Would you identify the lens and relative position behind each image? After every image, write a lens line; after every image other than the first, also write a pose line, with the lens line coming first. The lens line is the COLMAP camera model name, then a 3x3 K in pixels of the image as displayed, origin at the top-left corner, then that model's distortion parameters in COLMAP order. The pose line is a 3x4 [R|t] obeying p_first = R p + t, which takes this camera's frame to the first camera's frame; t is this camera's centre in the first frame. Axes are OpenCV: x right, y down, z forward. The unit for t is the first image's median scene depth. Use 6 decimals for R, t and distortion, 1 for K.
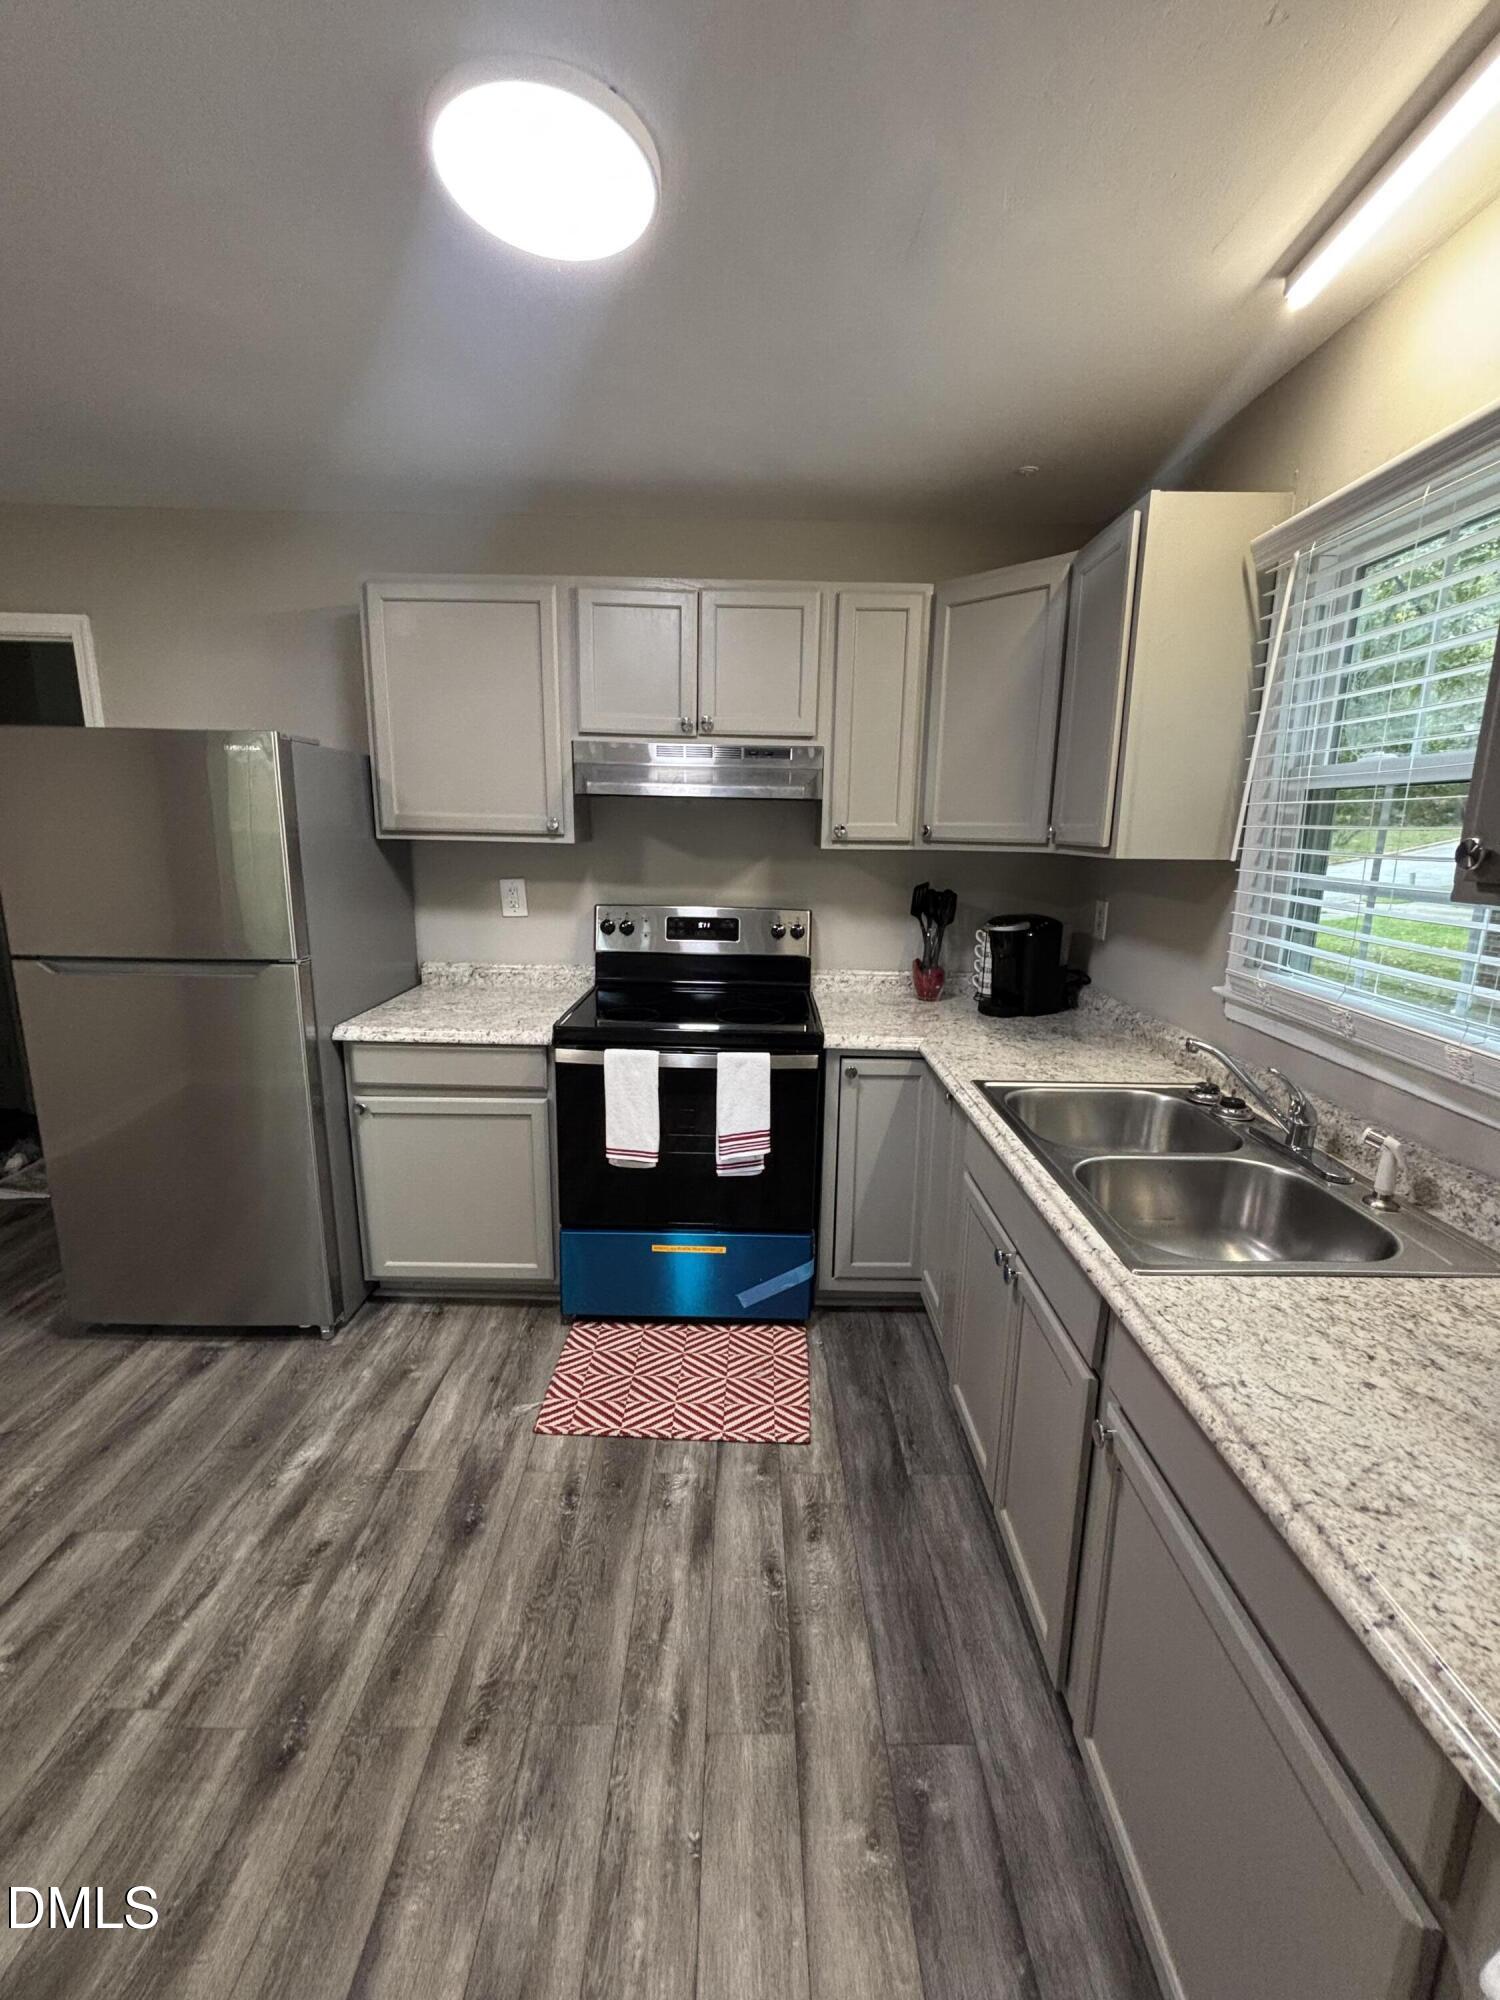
lens RADIAL K [[804.1, 0, 757.5], [0, 804.1, 982.1], [0, 0, 1]] dist [0.012313, -0.005057]
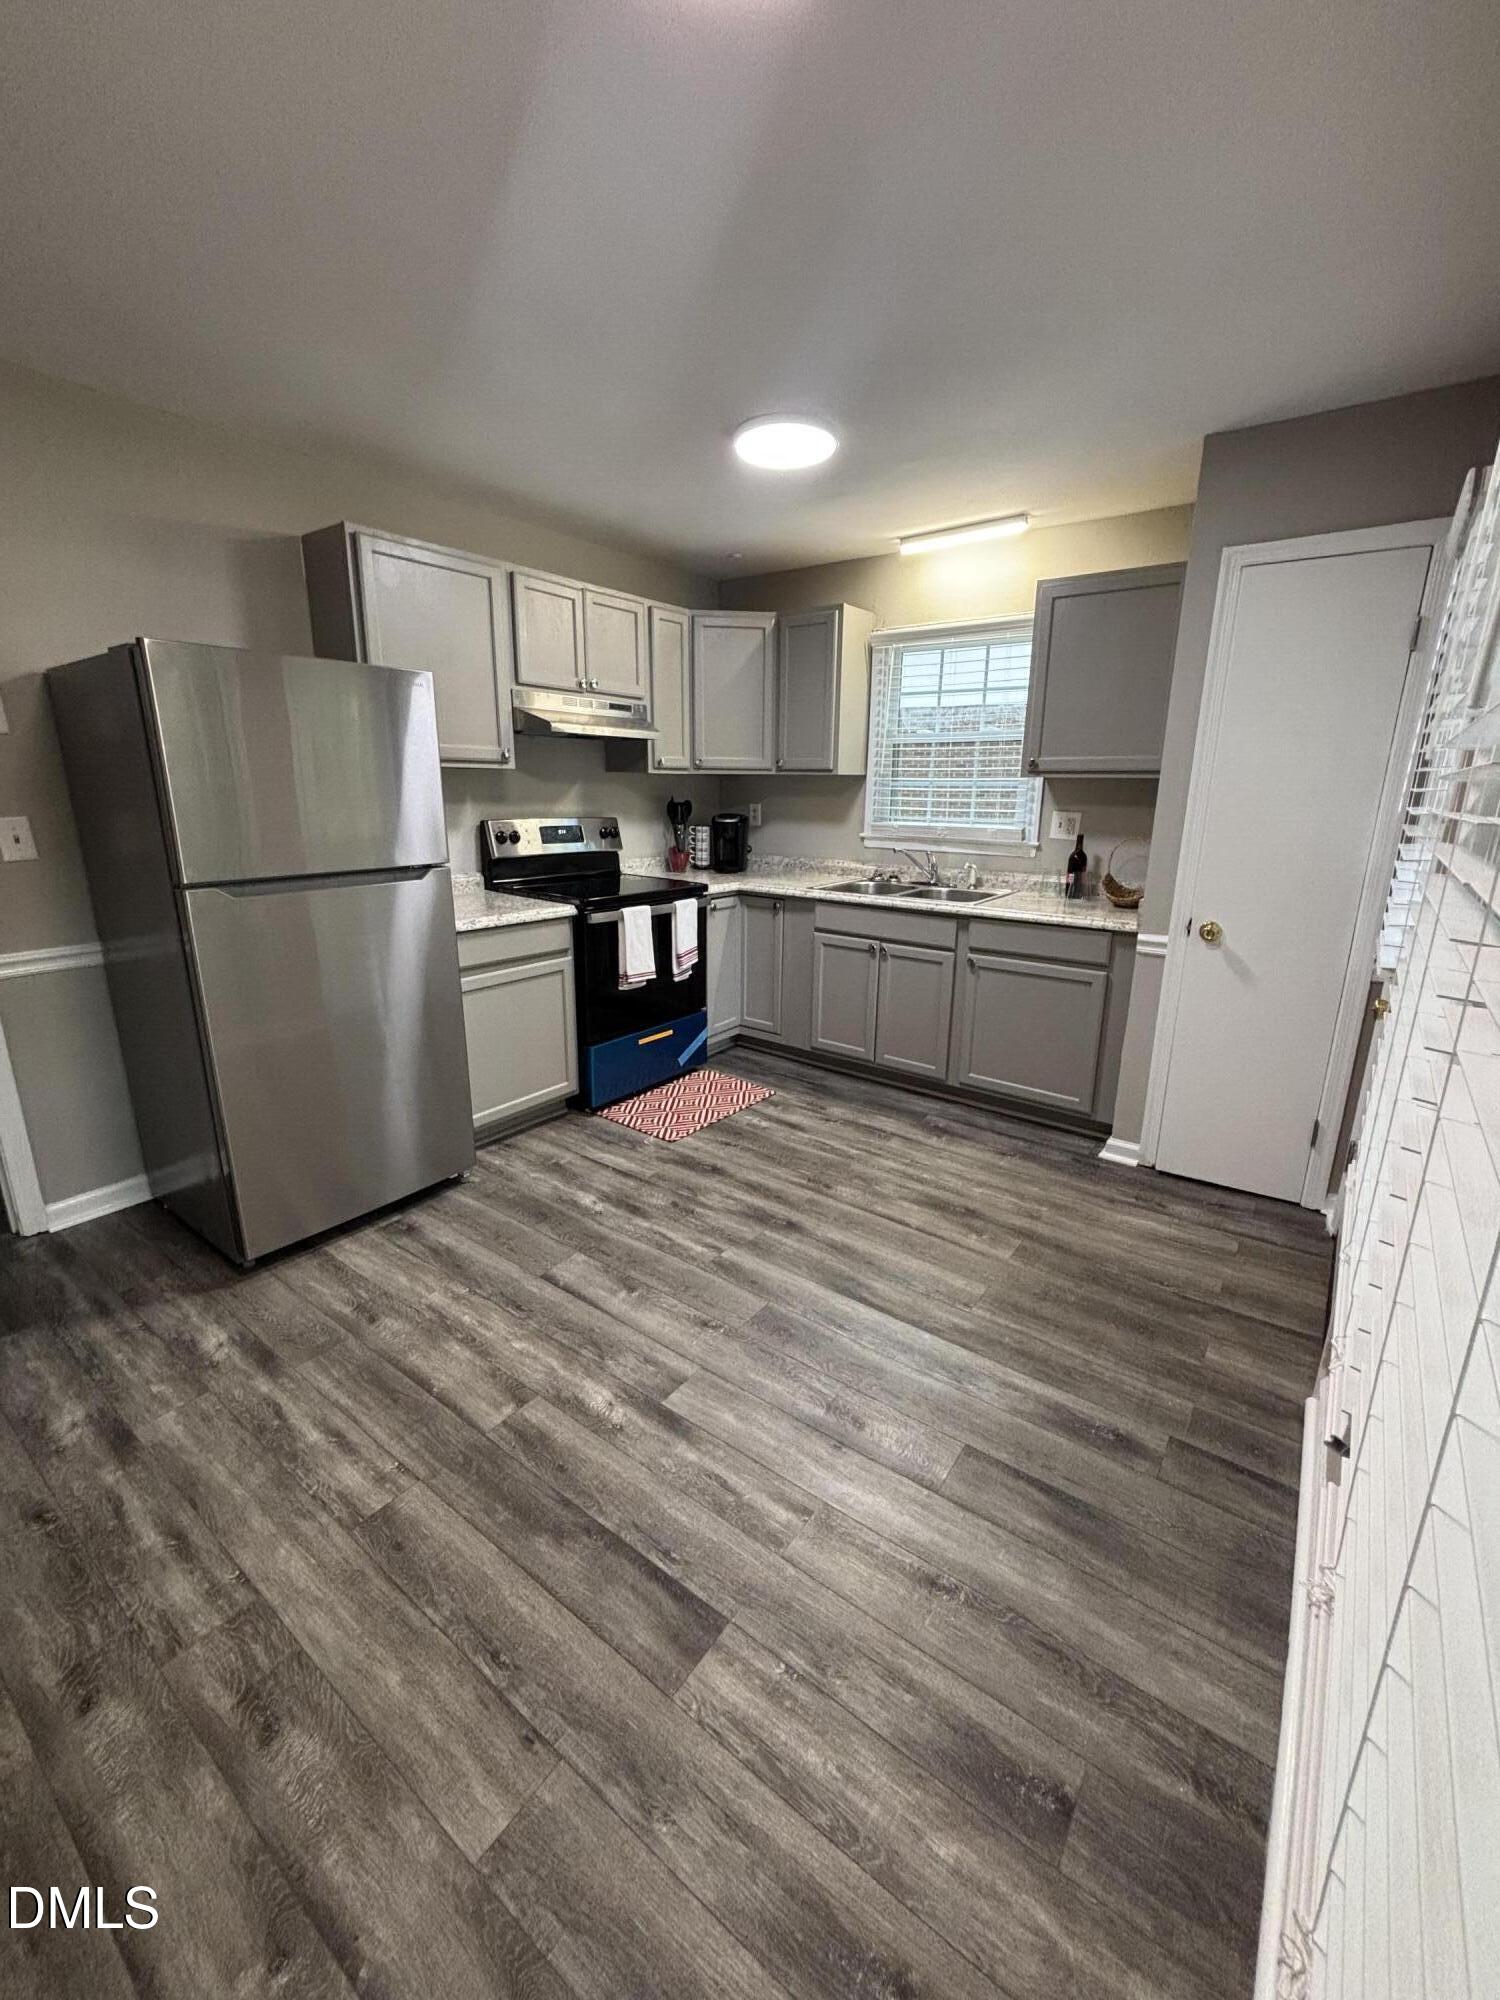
lens RADIAL K [[804.1, 0, 757.5], [0, 804.1, 982.1], [0, 0, 1]] dist [0.012313, -0.005057]
pose [[0.603036, -0.207080, 0.770367, -1.264096], [0.148464, 0.977980, 0.146671, 0.035001], [-0.783777, 0.025924, 0.620502, -0.124635]]
